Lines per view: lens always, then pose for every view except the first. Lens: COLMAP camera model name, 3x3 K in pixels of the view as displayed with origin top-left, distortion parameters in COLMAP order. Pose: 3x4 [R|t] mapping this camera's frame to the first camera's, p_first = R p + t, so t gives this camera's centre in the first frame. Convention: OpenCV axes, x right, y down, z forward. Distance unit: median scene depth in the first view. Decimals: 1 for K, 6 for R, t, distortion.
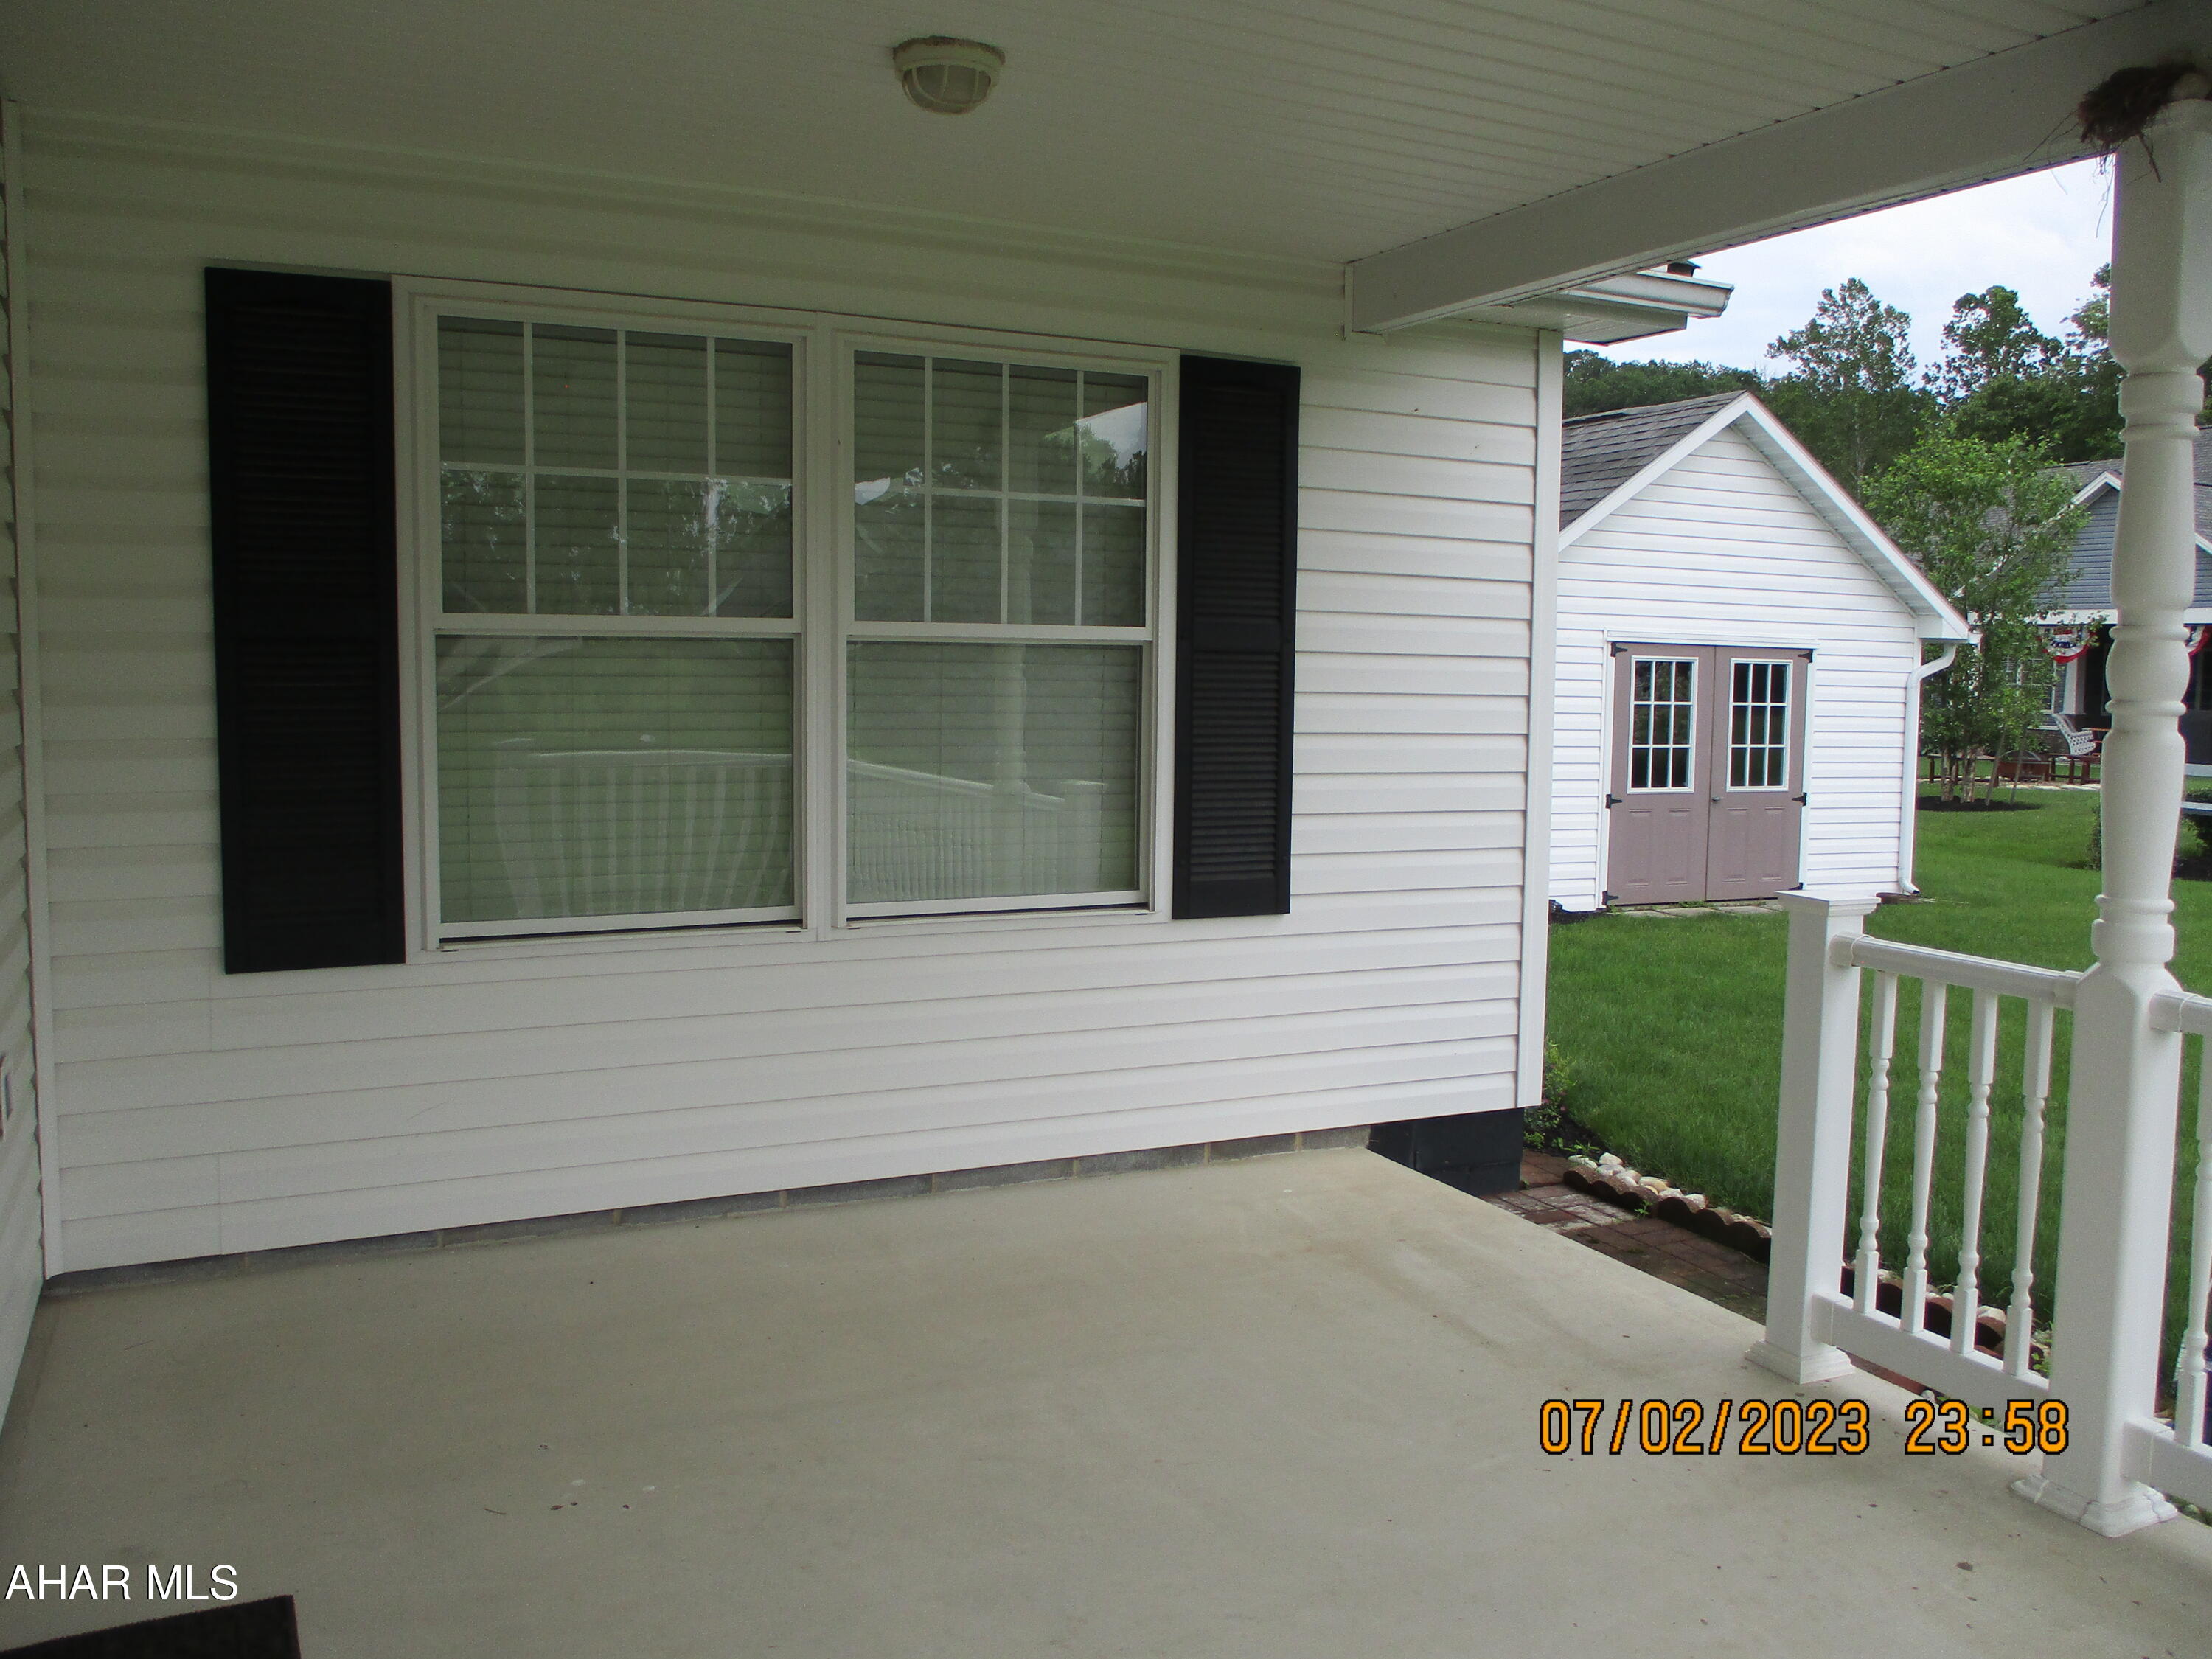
lens RADIAL K [[1832.5, 0, 1106.0], [0, 1832.5, 829.5], [0, 0, 1]] dist [0.003181, 0.002036]
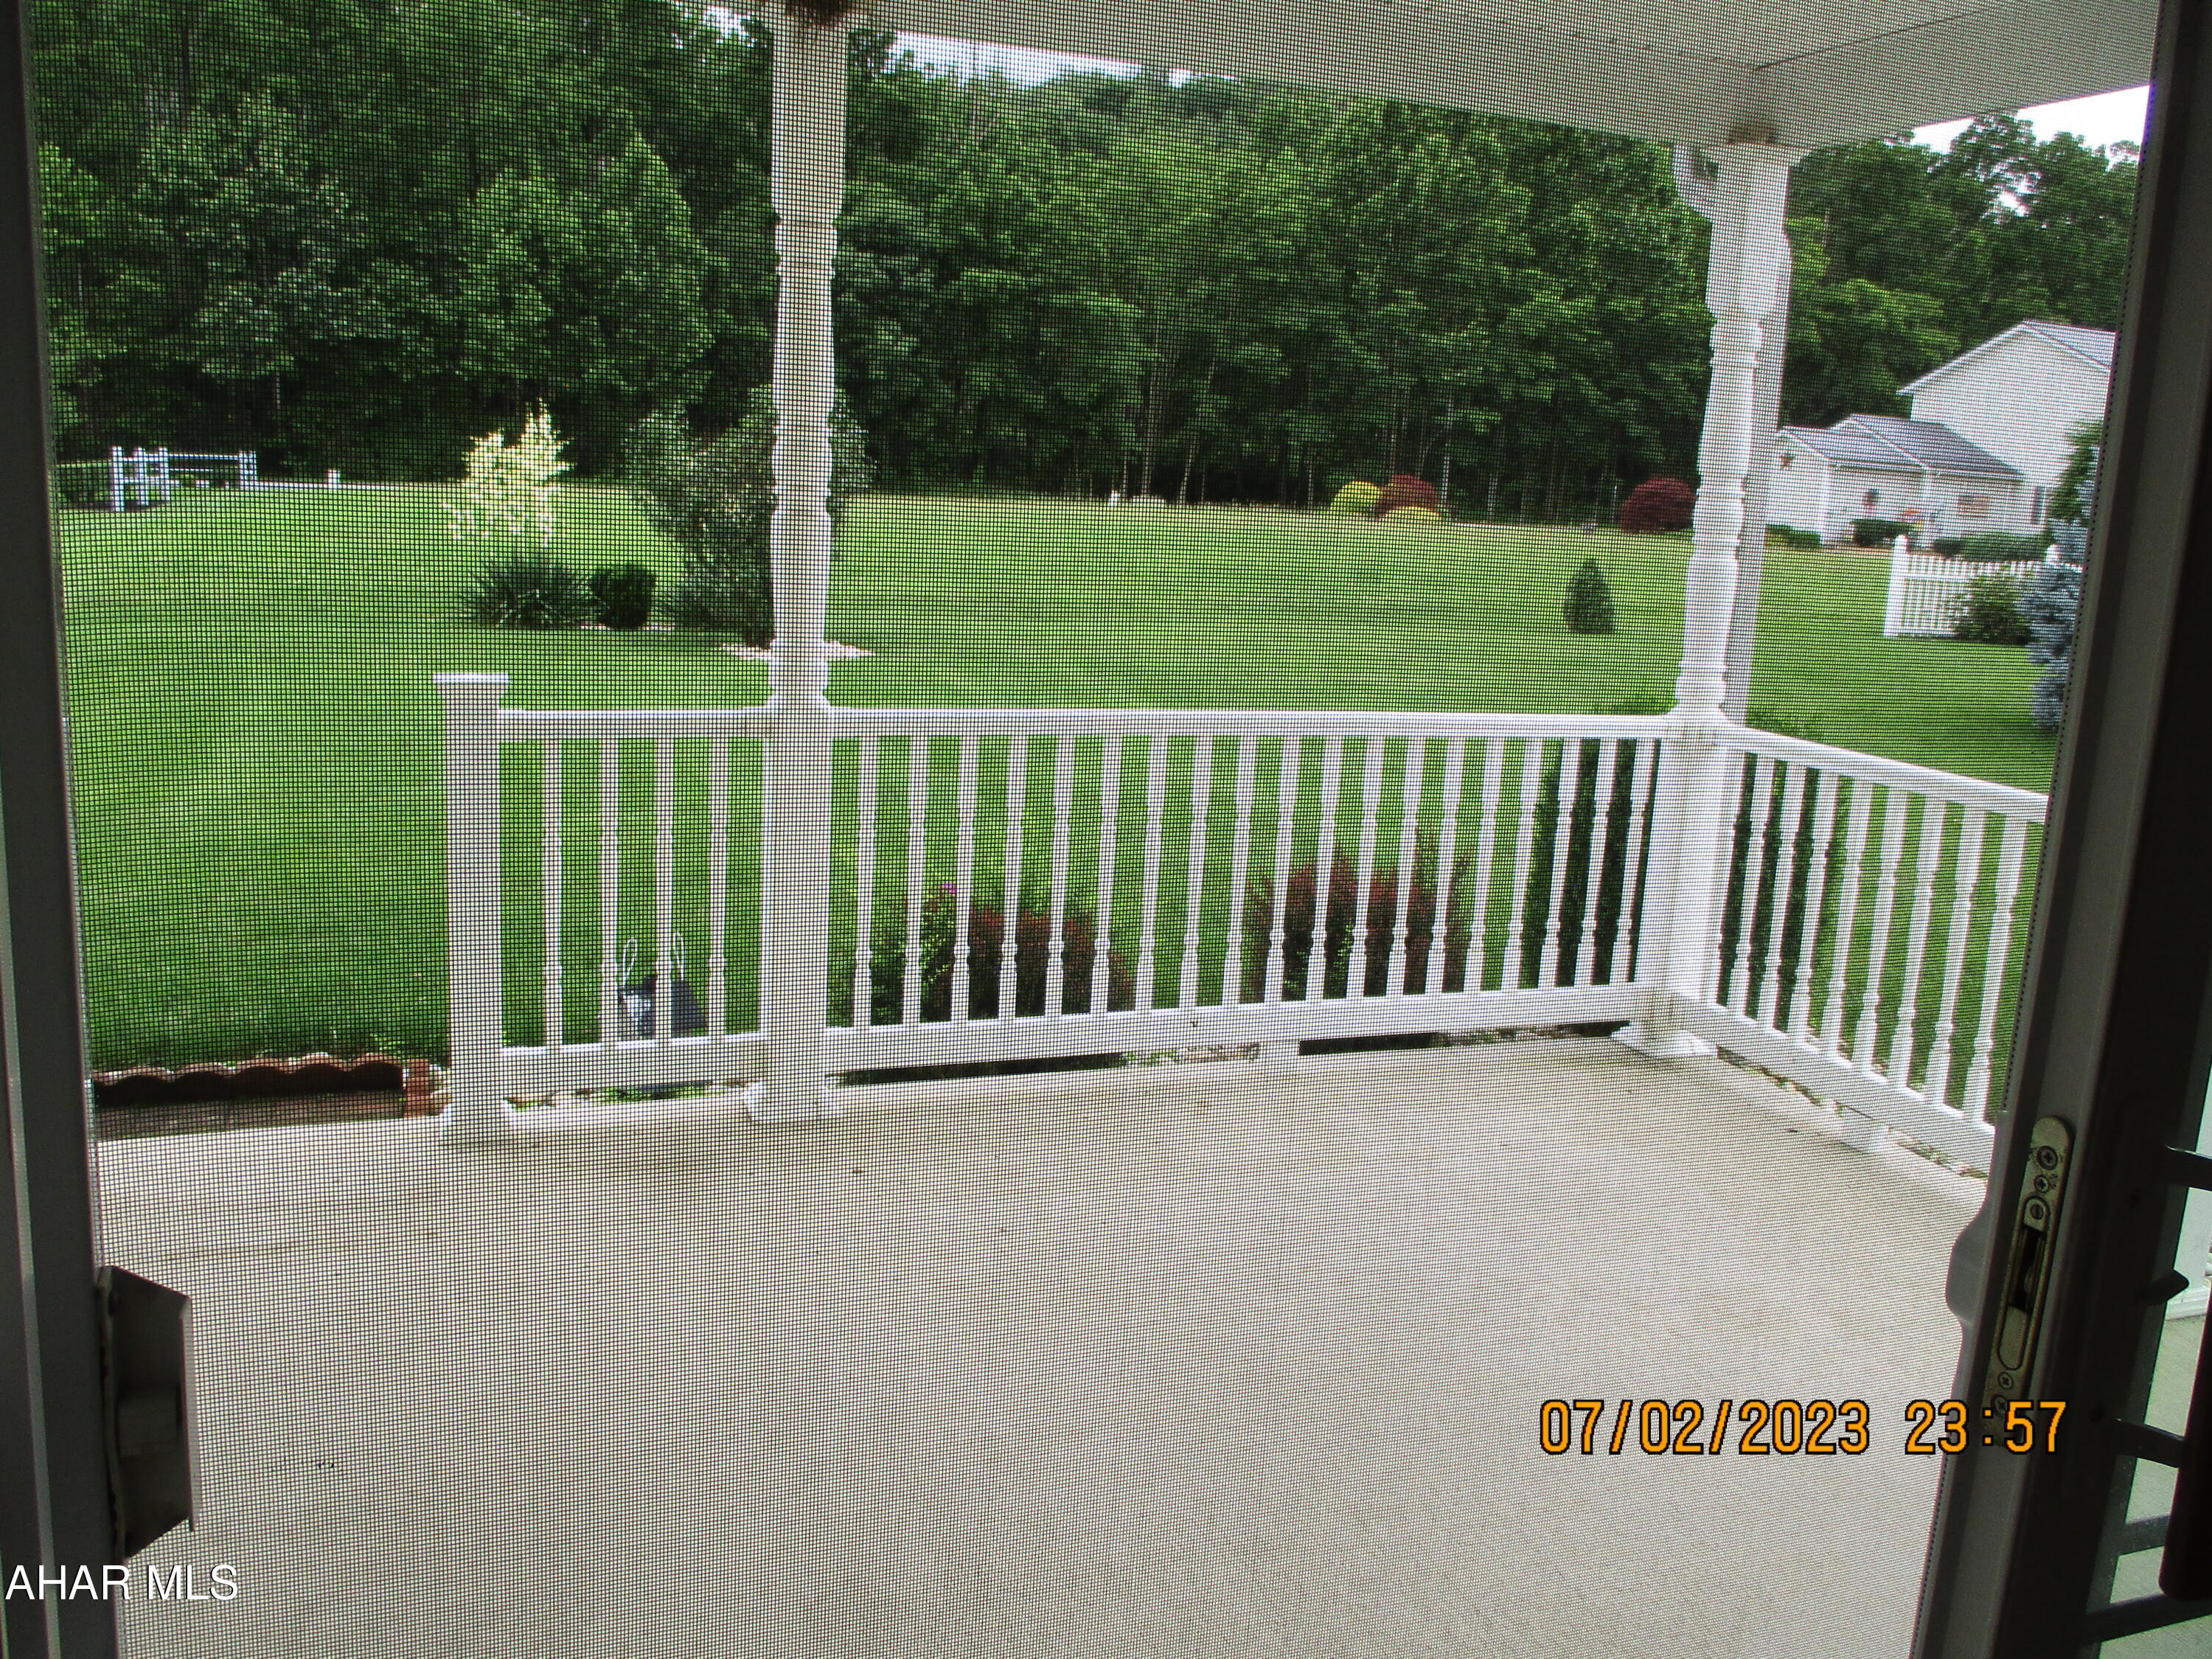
lens RADIAL K [[1700.9, 0, 1106.0], [0, 1700.9, 829.5], [0, 0, 1]] dist [-0.002639, -0.001072]
pose [[0.989168, 0.053424, -0.136719, 0.098993], [-0.039798, 0.994138, 0.100525, 0.020693], [0.141288, -0.093995, 0.985496, -0.205293]]
